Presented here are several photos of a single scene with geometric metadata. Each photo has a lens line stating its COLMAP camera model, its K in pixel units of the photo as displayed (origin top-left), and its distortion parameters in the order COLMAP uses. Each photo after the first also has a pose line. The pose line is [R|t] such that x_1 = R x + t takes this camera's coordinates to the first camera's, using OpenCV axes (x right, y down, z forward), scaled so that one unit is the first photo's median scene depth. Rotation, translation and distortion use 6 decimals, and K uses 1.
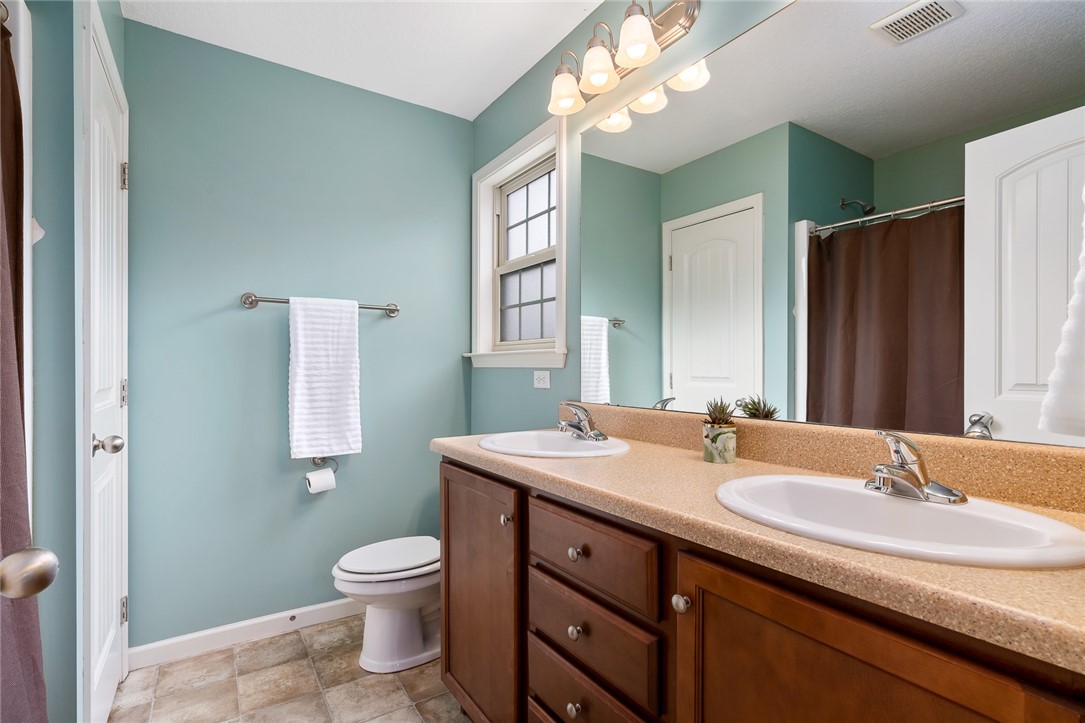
lens RADIAL K [[521.4, 0, 539.4], [0, 521.4, 370.8], [0, 0, 1]] dist [0.013259, 0.000481]
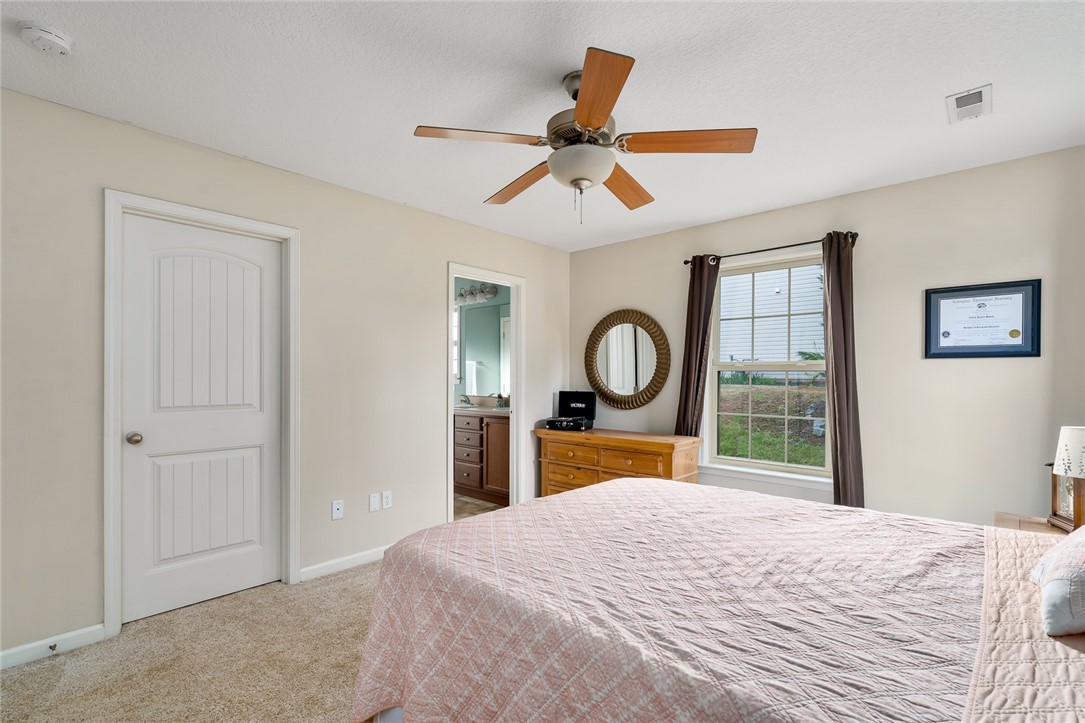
lens RADIAL K [[498.0, 0, 545.4], [0, 498.0, 372.8], [0, 0, 1]] dist [-0.001820, 0.000261]
pose [[0.969531, -0.009584, 0.244782, -0.124595], [0.009807, 0.999952, 0.000307, -0.043409], [-0.244773, 0.002103, 0.969578, -1.326943]]
